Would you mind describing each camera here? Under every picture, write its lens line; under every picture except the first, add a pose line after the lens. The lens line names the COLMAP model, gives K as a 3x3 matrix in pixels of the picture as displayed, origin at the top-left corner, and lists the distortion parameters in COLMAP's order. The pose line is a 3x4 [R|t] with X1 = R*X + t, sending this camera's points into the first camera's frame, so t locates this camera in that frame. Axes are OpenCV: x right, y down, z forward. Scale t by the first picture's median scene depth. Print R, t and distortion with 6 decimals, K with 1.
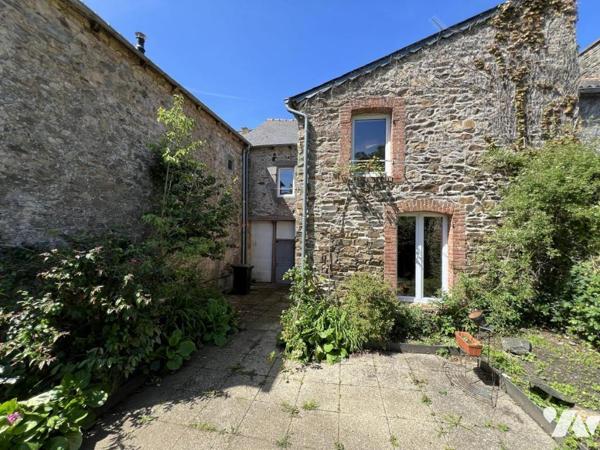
lens RADIAL K [[240.1, 0, 298.8], [0, 240.1, 226.1], [0, 0, 1]] dist [-0.001065, 0.000283]
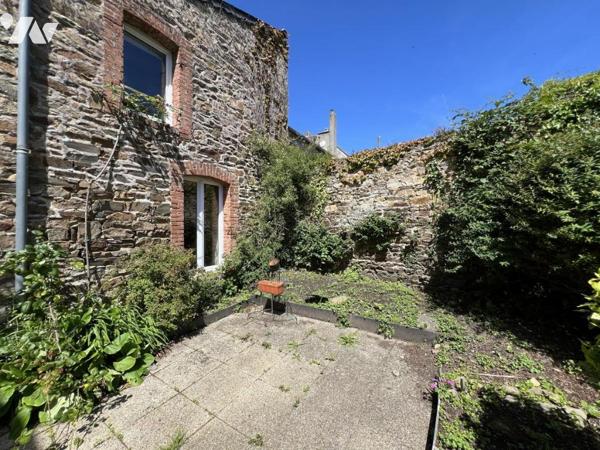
lens RADIAL K [[240.1, 0, 298.9], [0, 240.1, 224.7], [0, 0, 1]] dist [-0.001065, 0.000283]
pose [[0.385644, -0.018574, 0.922461, -0.229426], [-0.010163, 0.999651, 0.024377, 0.101330], [-0.922592, -0.018775, 0.385321, 0.286200]]
